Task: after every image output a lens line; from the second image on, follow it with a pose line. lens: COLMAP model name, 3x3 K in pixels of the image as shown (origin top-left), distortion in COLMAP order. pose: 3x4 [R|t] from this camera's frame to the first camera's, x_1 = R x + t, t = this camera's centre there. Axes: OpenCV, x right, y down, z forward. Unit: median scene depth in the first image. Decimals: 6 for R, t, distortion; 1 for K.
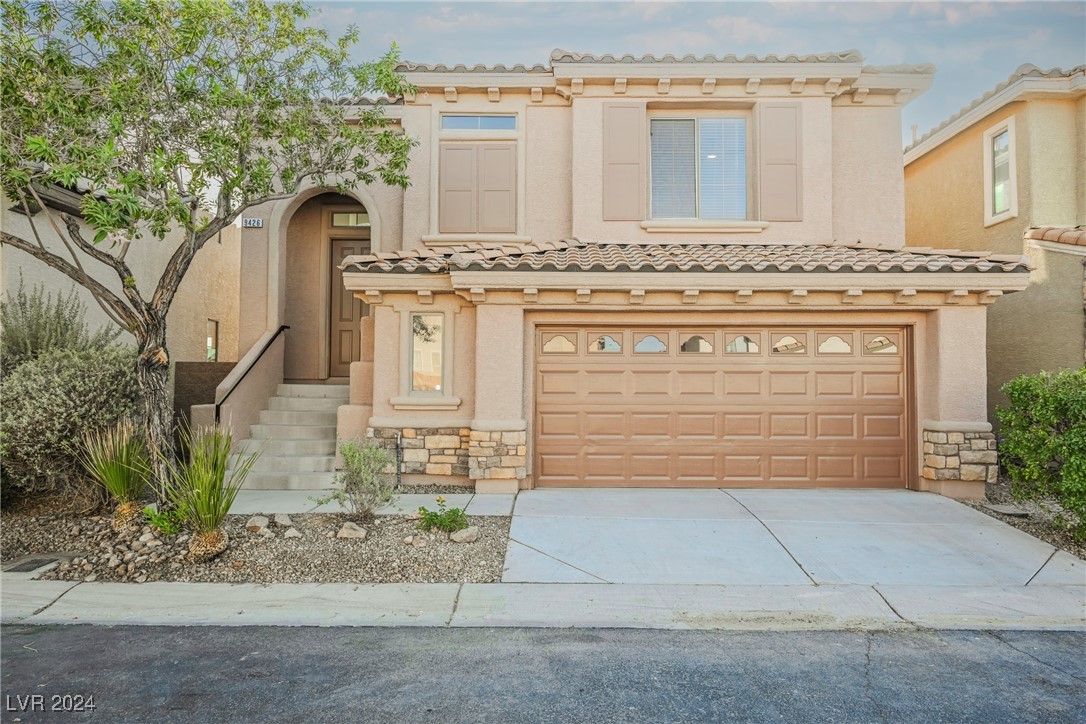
lens RADIAL K [[652.0, 0, 543.2], [0, 652.0, 361.6], [0, 0, 1]] dist [-0.002867, -0.001070]
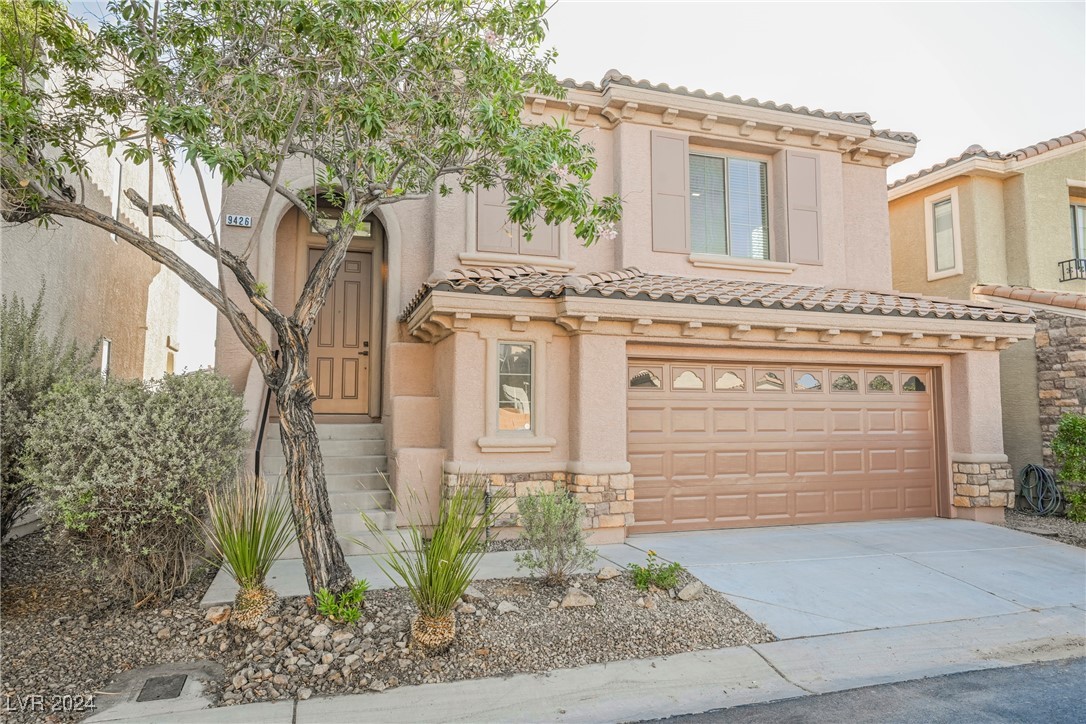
lens RADIAL K [[692.0, 0, 543.2], [0, 692.0, 361.6], [0, 0, 1]] dist [-0.003944, 0.000759]
pose [[0.947352, 0.023155, 0.319357, -0.444482], [-0.006882, 0.998624, -0.051988, 0.000833], [-0.320121, 0.047053, 0.946207, 0.107723]]
